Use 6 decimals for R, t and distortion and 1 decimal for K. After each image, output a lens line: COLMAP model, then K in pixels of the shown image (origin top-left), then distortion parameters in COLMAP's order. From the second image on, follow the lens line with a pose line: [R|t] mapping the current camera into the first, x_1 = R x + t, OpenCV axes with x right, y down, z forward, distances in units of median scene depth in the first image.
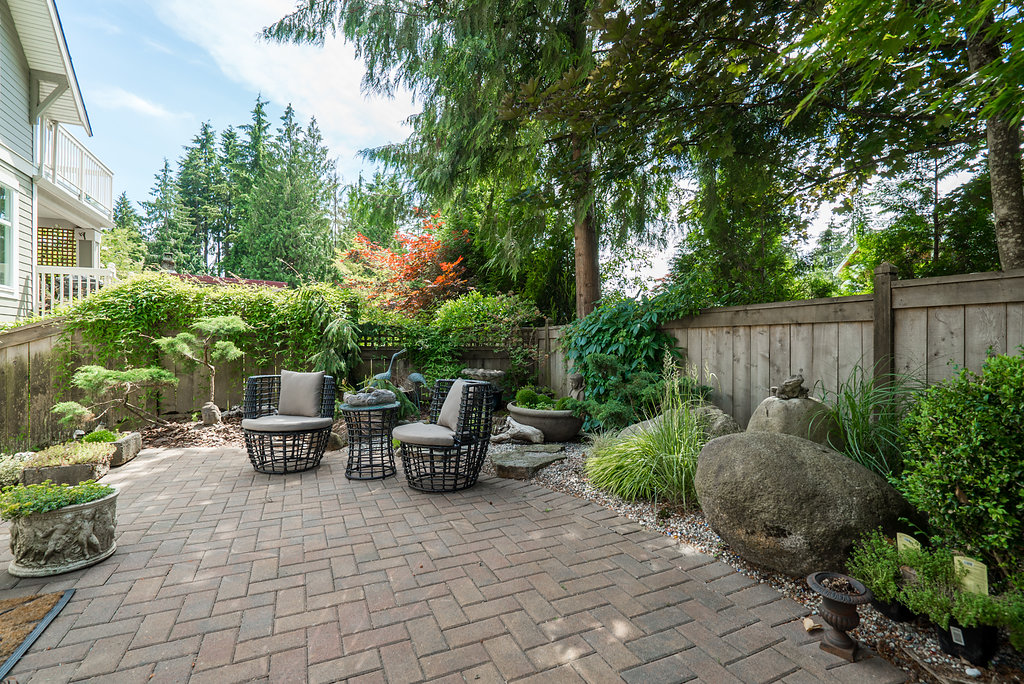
lens RADIAL K [[465.5, 0, 512.0], [0, 465.5, 342.0], [0, 0, 1]] dist [-0.000040, -0.000006]
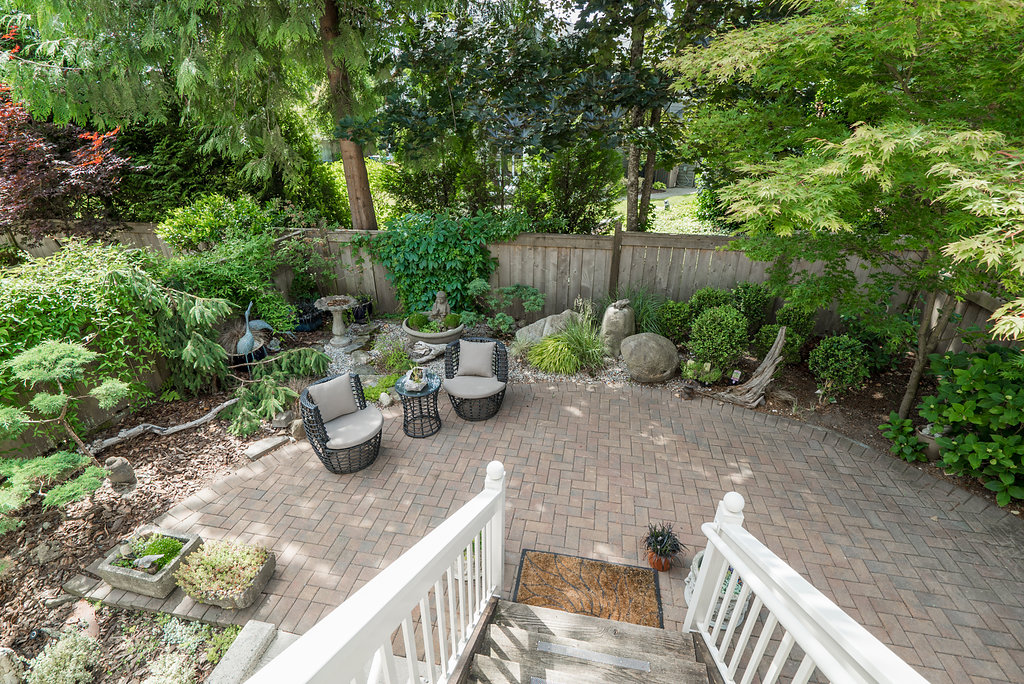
lens RADIAL K [[465.5, 0, 512.0], [0, 465.5, 342.0], [0, 0, 1]] dist [-0.000040, -0.000006]
pose [[0.585822, -0.352730, 0.729654, -0.894492], [-0.003609, 0.899174, 0.437577, -0.451464], [-0.810432, -0.258975, 0.525483, 0.120814]]
